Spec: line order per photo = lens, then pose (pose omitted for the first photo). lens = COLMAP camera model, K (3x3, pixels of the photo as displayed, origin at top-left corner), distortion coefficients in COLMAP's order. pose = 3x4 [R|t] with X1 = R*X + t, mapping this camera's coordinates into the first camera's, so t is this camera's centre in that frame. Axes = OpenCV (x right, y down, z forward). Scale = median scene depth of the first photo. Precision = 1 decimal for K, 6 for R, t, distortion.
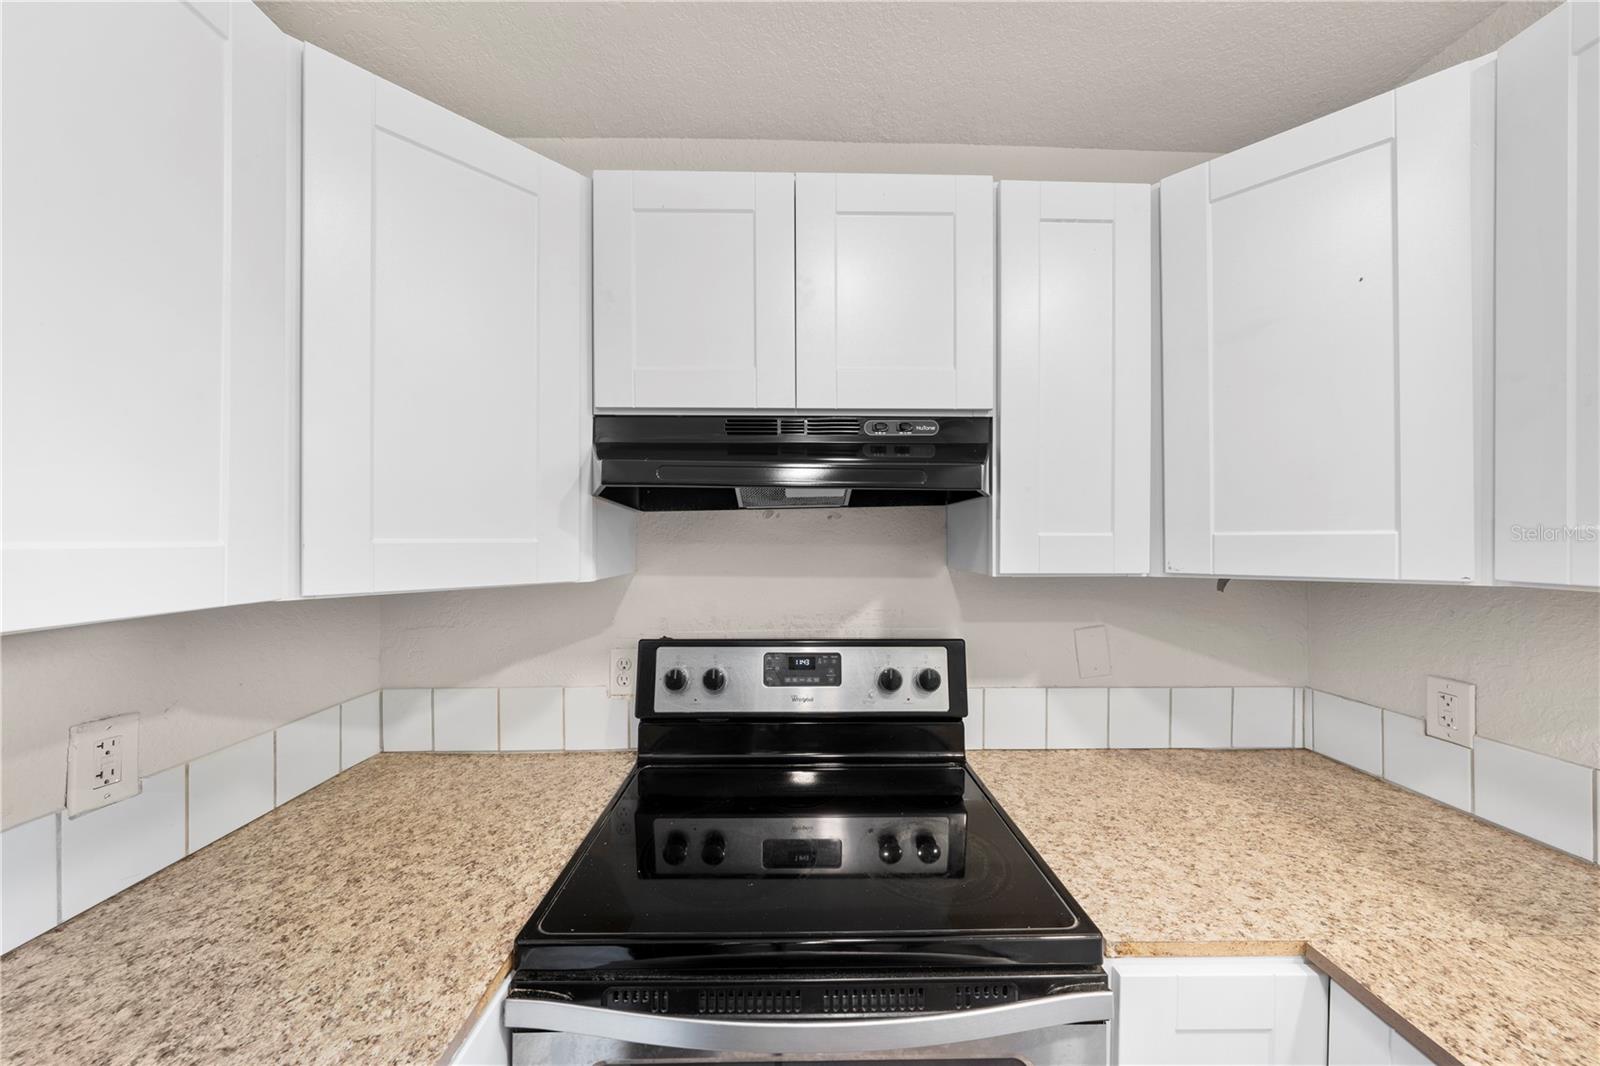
lens RADIAL K [[549.1, 0, 799.7], [0, 549.1, 536.0], [0, 0, 1]] dist [-0.001313, -0.000053]
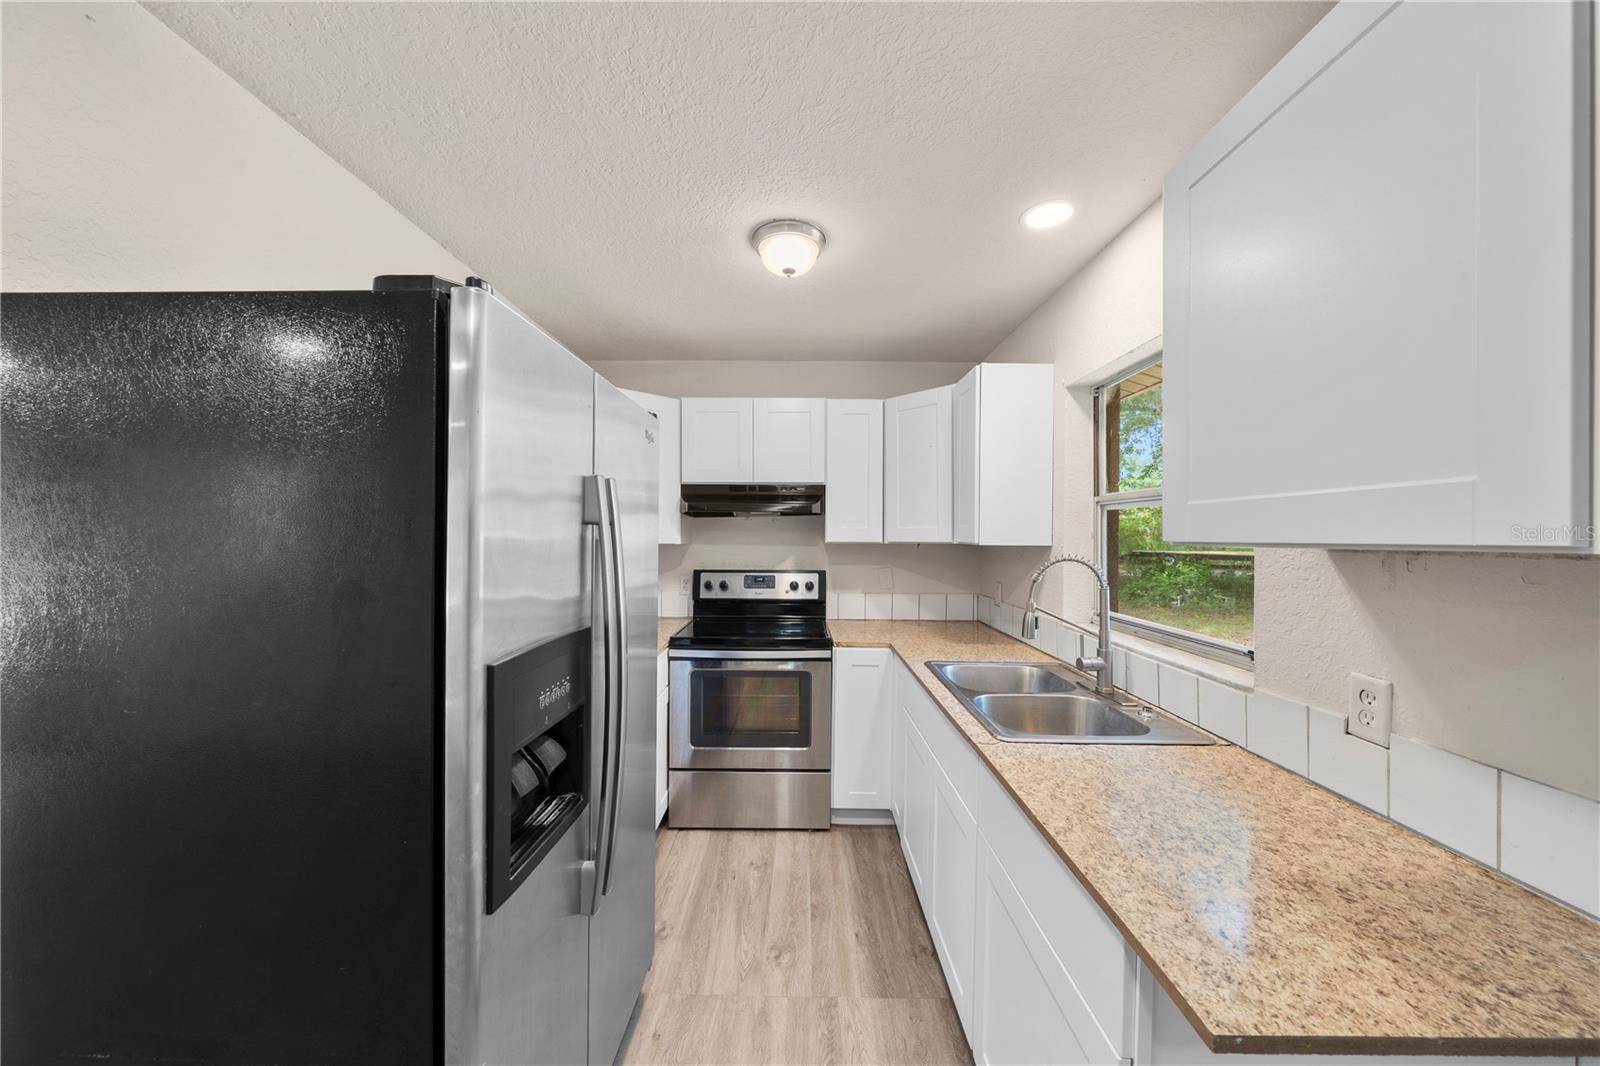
lens RADIAL K [[549.1, 0, 799.7], [0, 549.1, 536.0], [0, 0, 1]] dist [-0.001313, -0.000053]
pose [[0.999832, 0.004423, -0.017787, 0.230590], [-0.004161, 0.999883, 0.014746, -0.000942], [0.017850, -0.014669, 0.999733, -1.474623]]
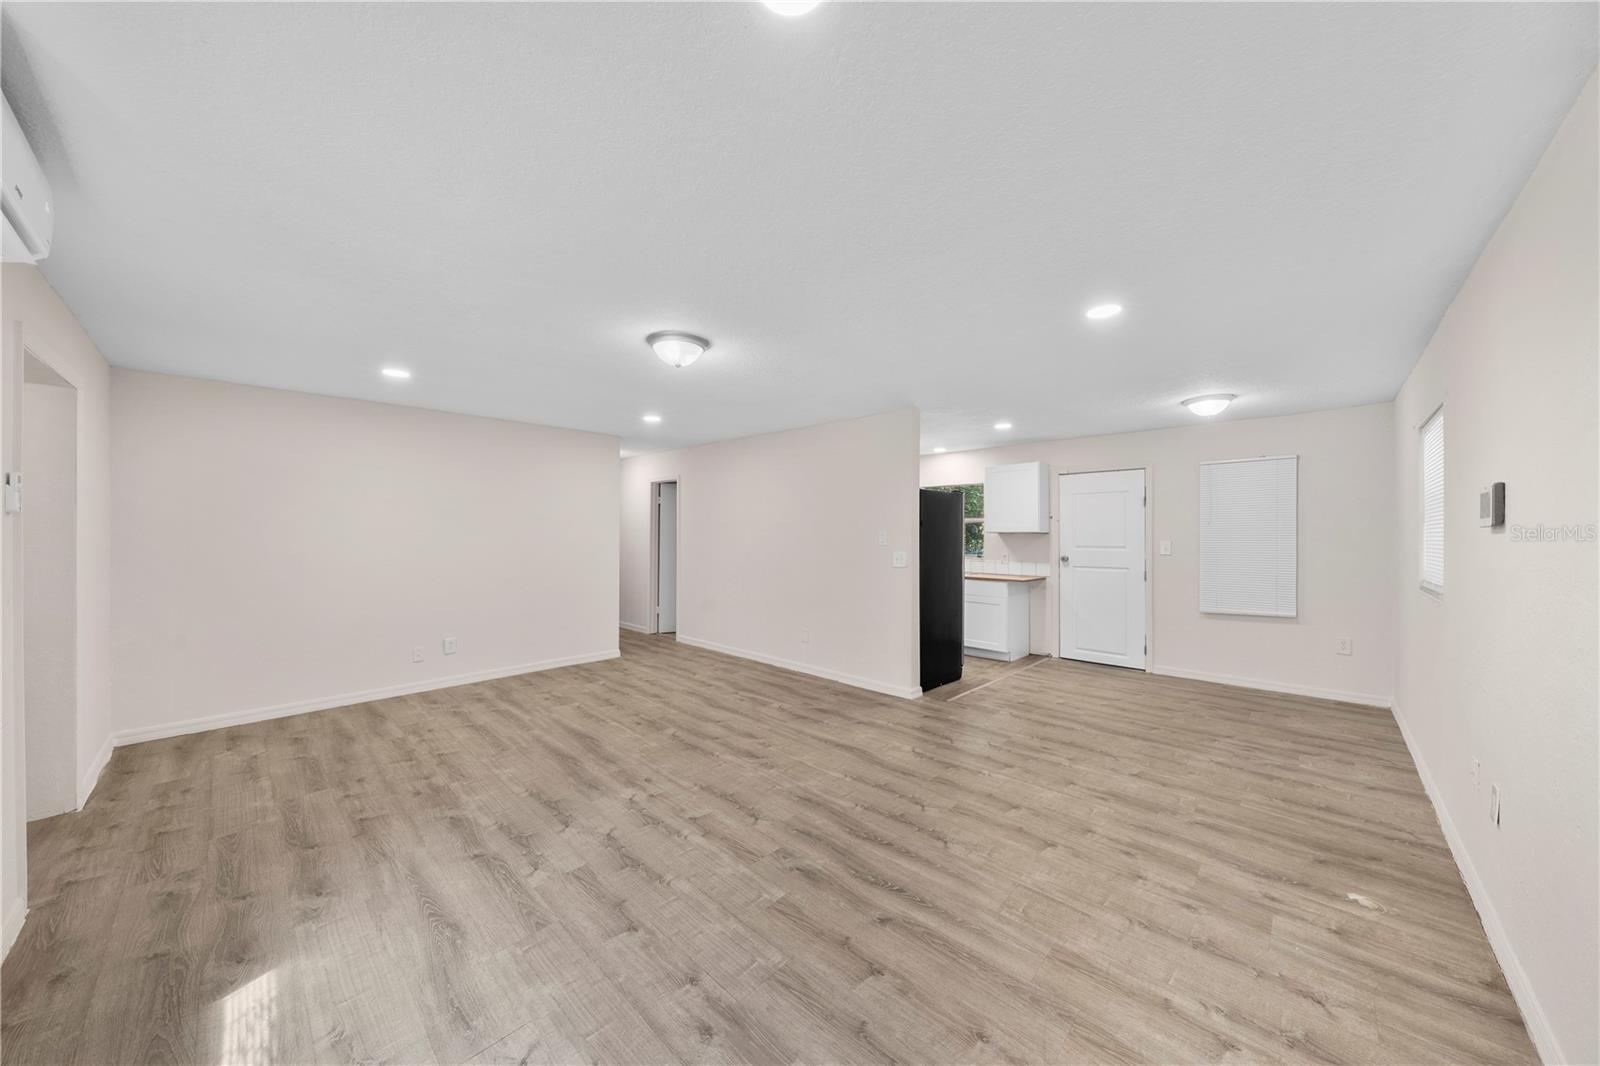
lens RADIAL K [[546.1, 0, 798.7], [0, 546.1, 517.5], [0, 0, 1]] dist [-0.002026, -0.000020]
pose [[0.707326, 0.026007, 0.706409, -3.985326], [-0.013506, 0.999638, -0.023280, 0.026752], [-0.706759, 0.006926, 0.707421, -2.925993]]
